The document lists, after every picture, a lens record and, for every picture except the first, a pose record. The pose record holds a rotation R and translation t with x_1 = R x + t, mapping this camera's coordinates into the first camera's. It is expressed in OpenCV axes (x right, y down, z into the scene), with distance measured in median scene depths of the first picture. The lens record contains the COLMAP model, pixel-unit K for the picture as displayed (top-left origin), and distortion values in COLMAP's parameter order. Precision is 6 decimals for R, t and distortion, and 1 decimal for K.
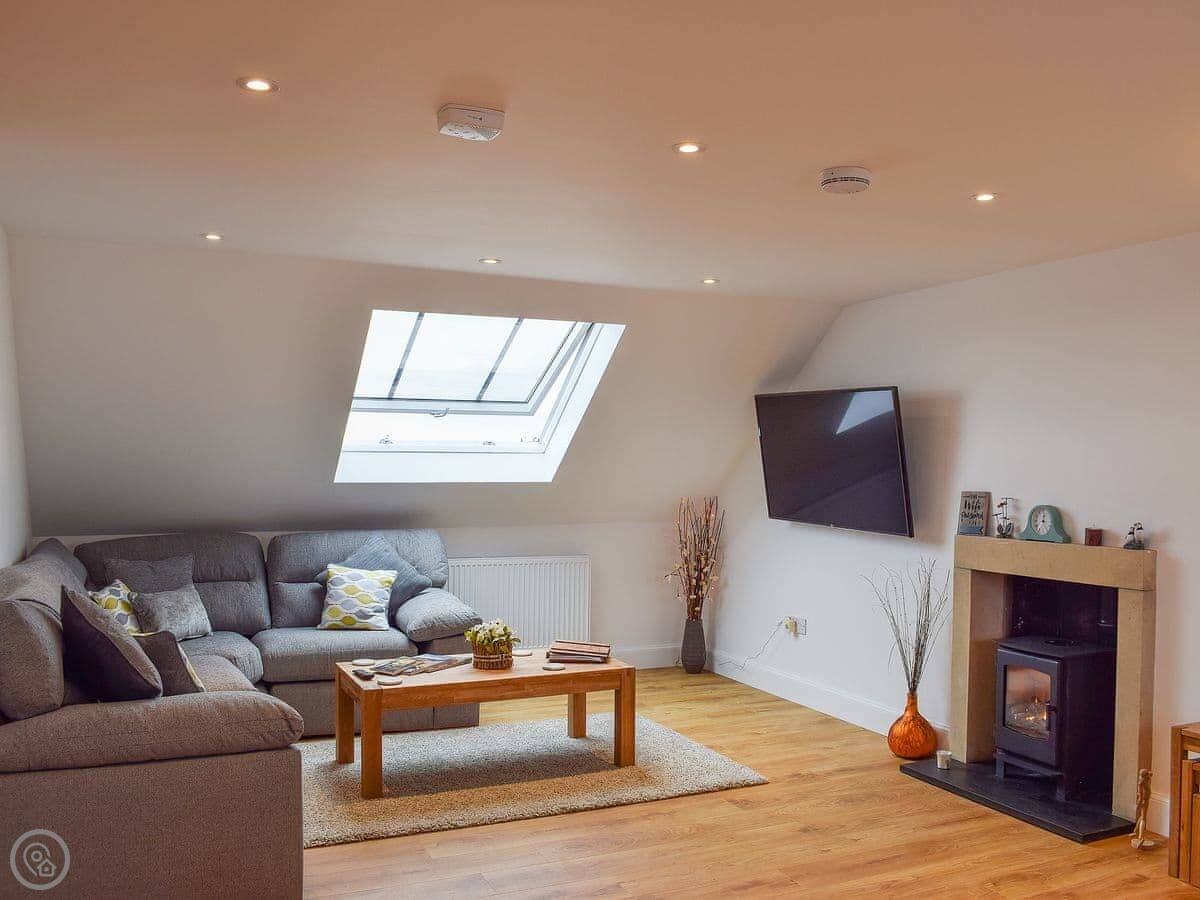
lens RADIAL K [[1068.0, 0, 583.0], [0, 1068.0, 461.9], [0, 0, 1]] dist [-0.095594, 0.010293]
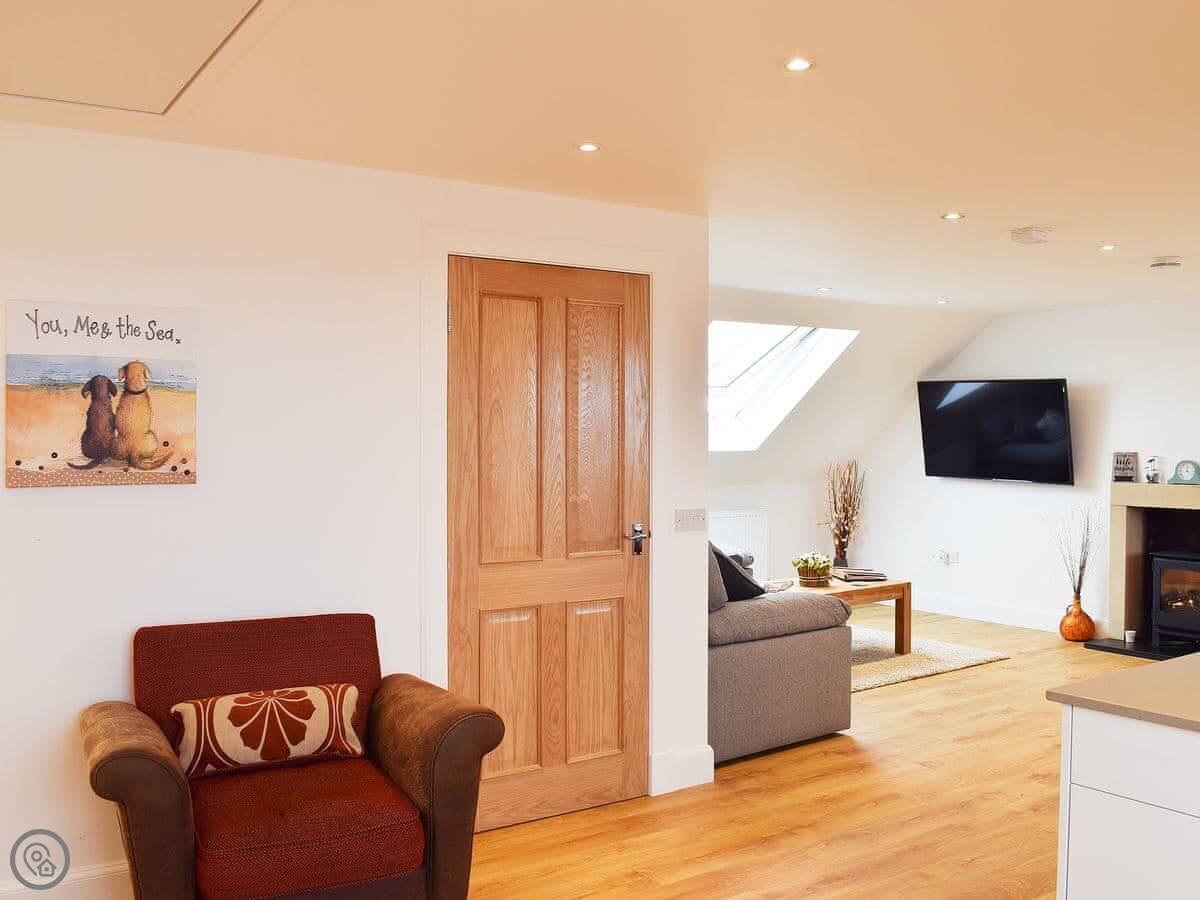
lens RADIAL K [[1068.0, 0, 600.7], [0, 1068.0, 442.7], [0, 0, 1]] dist [-0.095594, 0.010293]
pose [[0.987084, -0.013740, 0.159616, -0.528775], [0.012345, 0.999876, 0.009727, -0.007275], [-0.159730, -0.007631, 0.987131, -0.277460]]
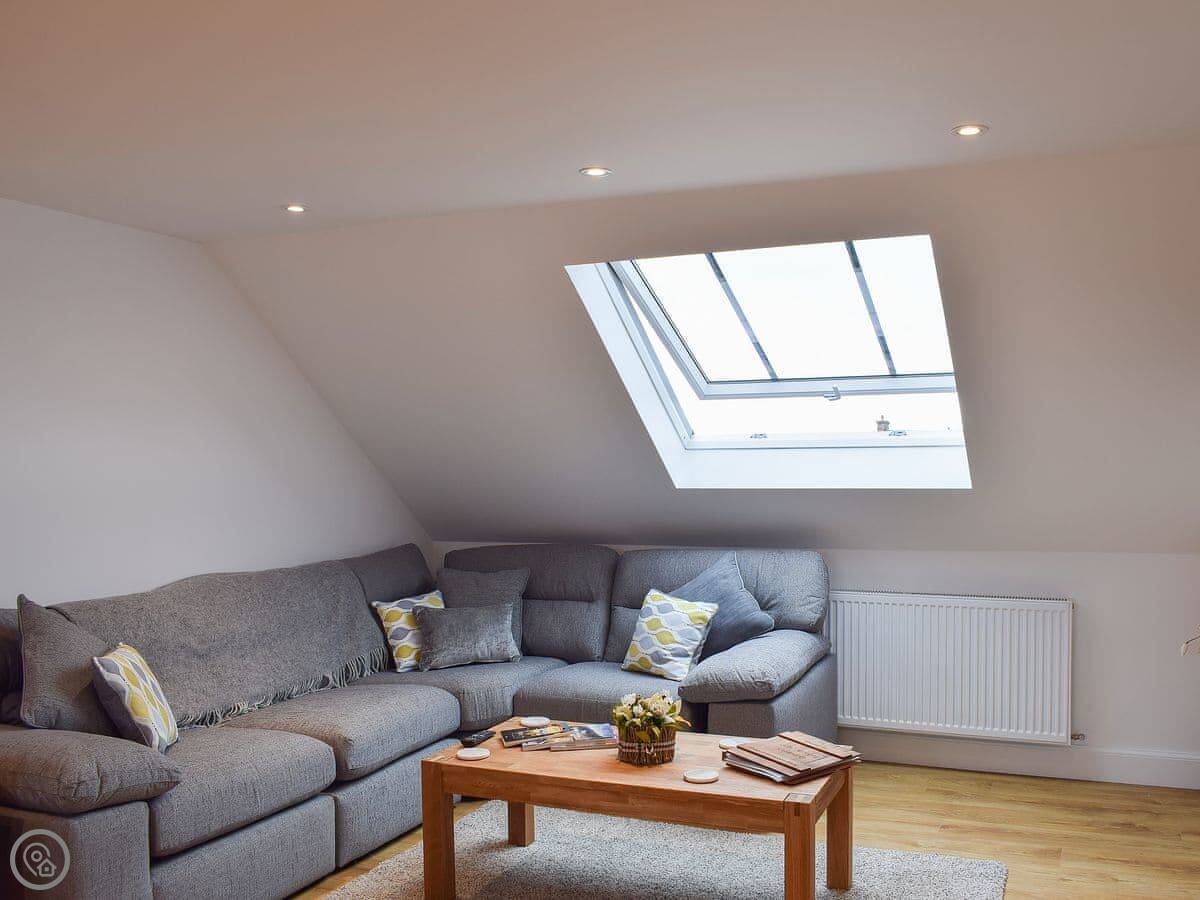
lens RADIAL K [[1068.0, 0, 600.8], [0, 1068.0, 457.4], [0, 0, 1]] dist [-0.095594, 0.010293]
pose [[0.686746, -0.013904, -0.726764, 0.374983], [0.012106, 0.999897, -0.007690, 0.001823], [0.726797, -0.003517, 0.686844, 0.477532]]
